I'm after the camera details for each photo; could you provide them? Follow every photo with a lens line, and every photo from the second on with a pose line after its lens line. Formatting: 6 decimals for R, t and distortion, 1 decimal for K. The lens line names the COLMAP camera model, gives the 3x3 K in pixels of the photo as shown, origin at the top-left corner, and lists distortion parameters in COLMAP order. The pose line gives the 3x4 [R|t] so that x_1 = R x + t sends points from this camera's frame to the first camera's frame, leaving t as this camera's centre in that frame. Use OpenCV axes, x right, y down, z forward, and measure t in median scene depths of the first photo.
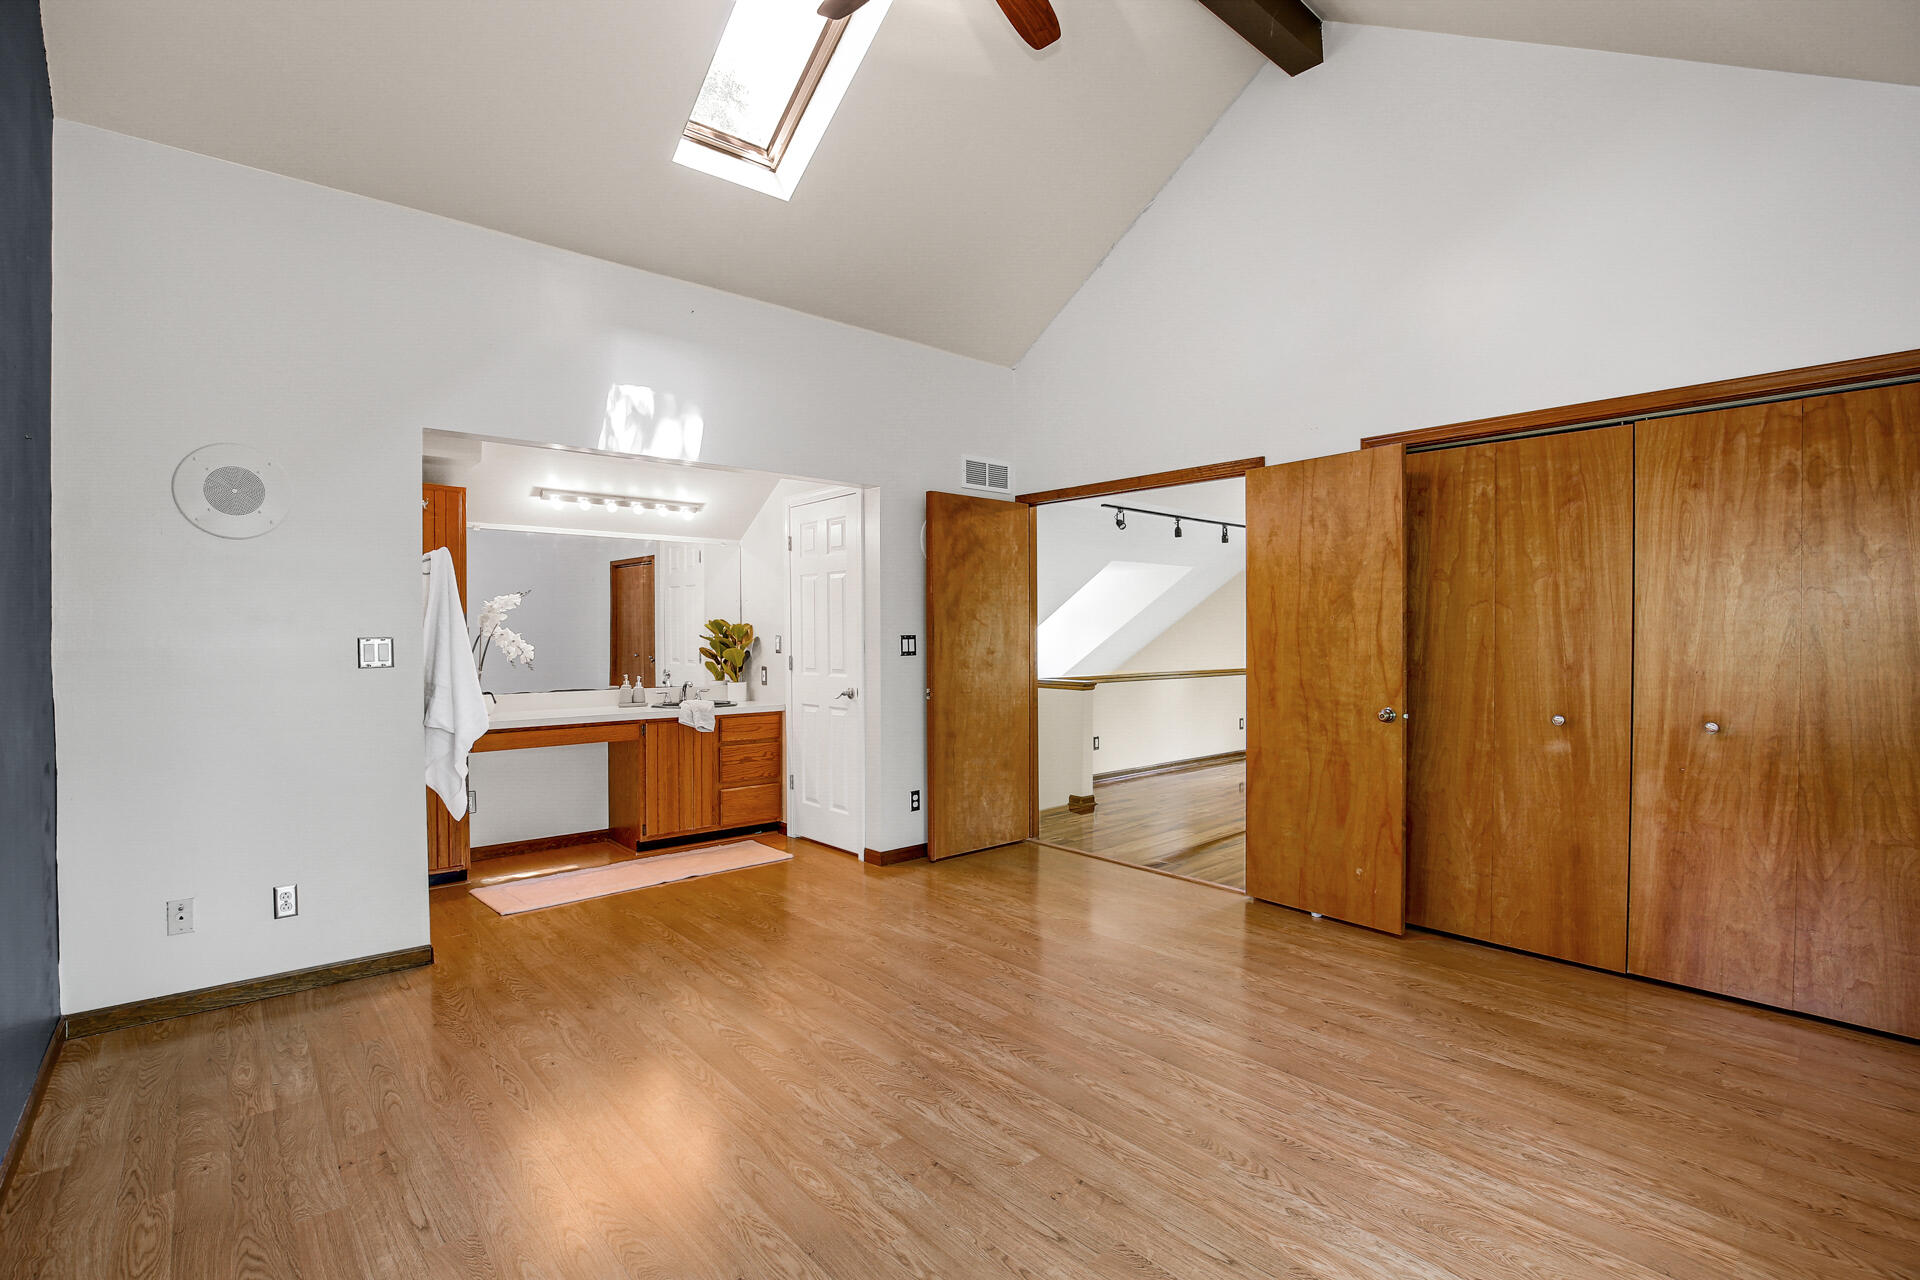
lens RADIAL K [[875.3, 0, 959.3], [0, 875.3, 638.5], [0, 0, 1]] dist [-0.027837, 0.000329]
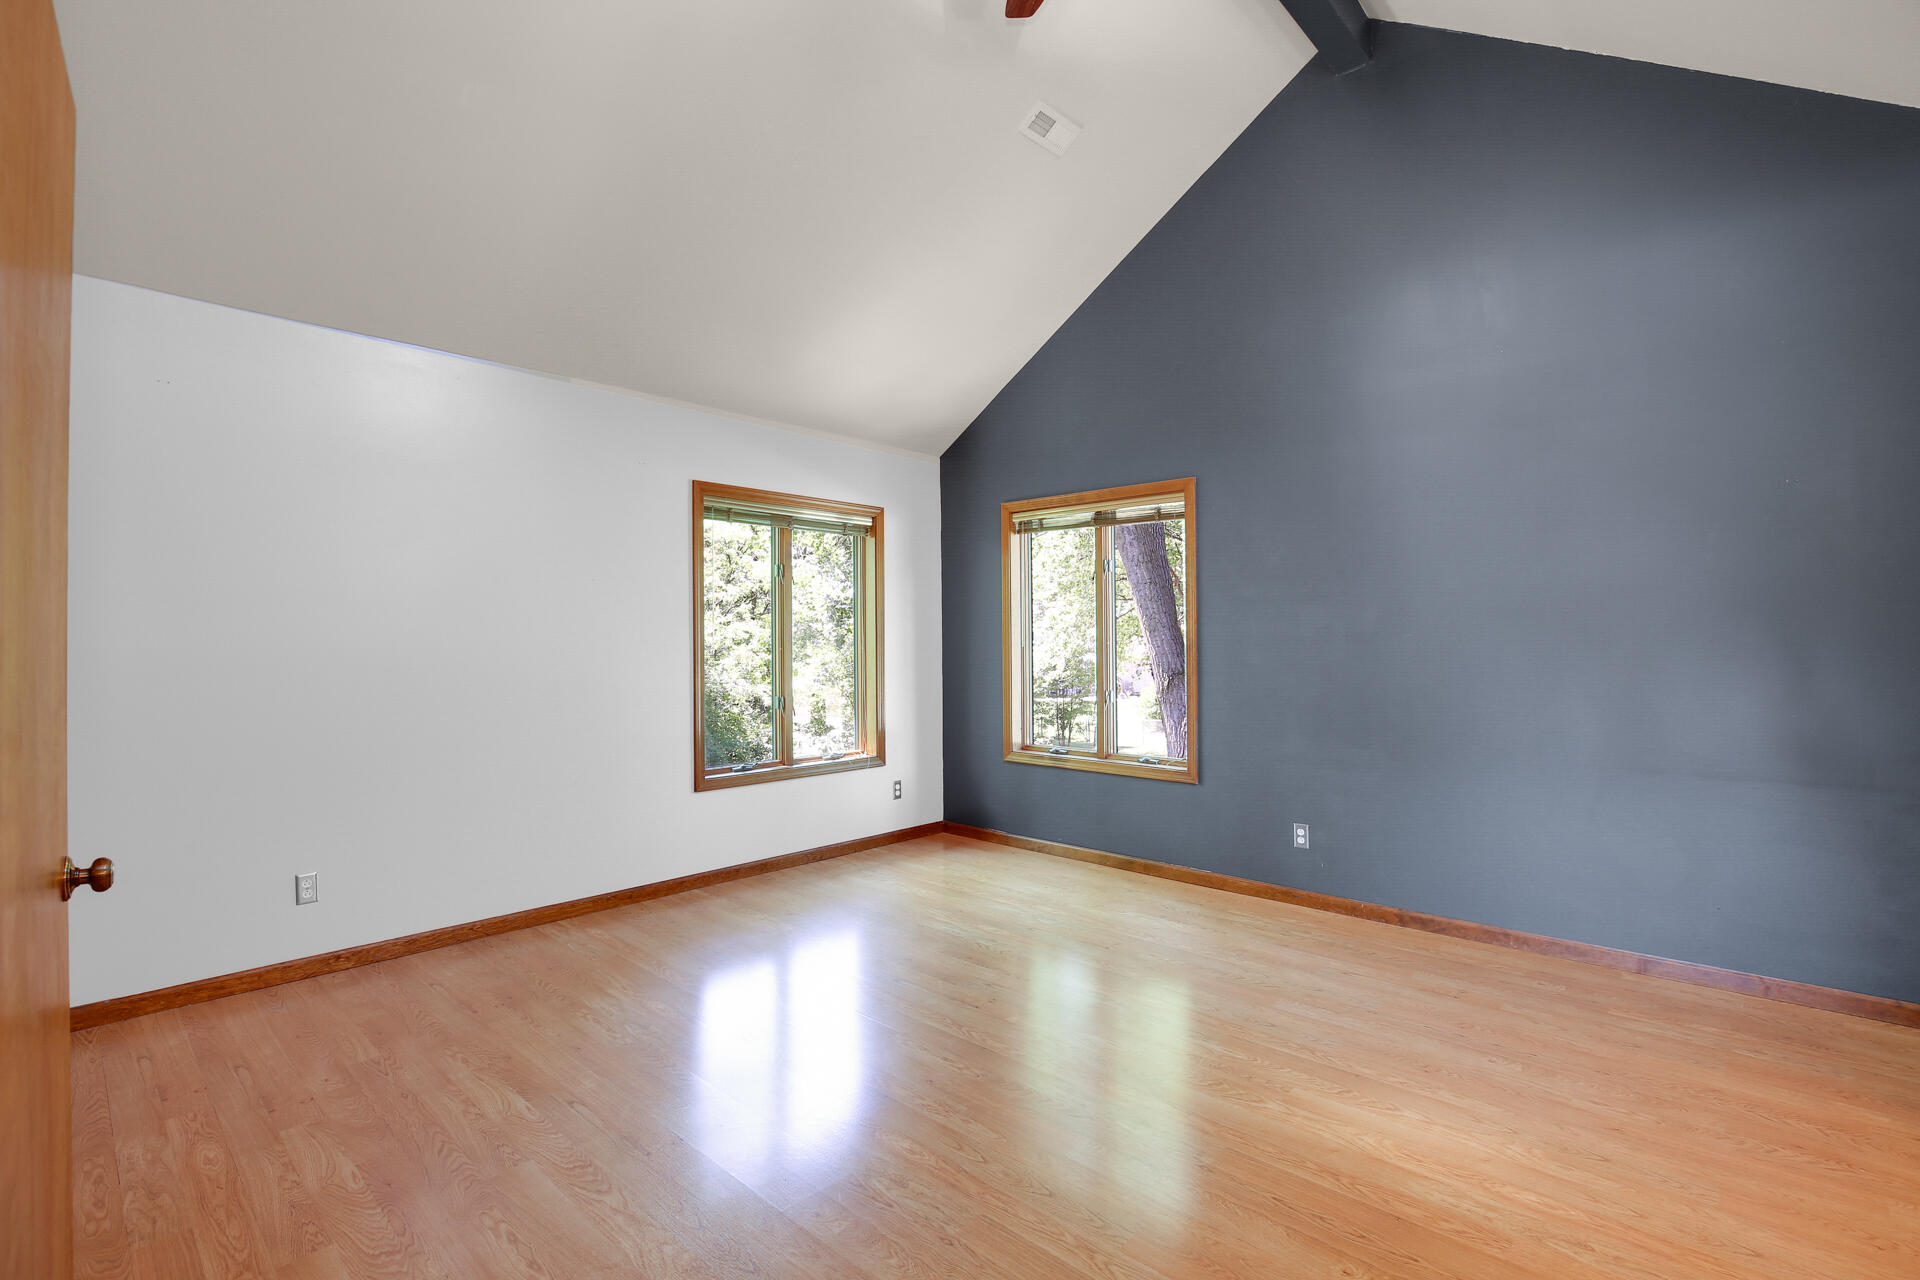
lens RADIAL K [[875.3, 0, 955.9], [0, 875.3, 640.5], [0, 0, 1]] dist [-0.027837, 0.000329]
pose [[-0.995388, 0.004176, -0.095838, 0.120010], [0.003796, 0.999984, 0.004148, -0.003344], [0.095854, 0.003765, -0.995388, 0.937686]]
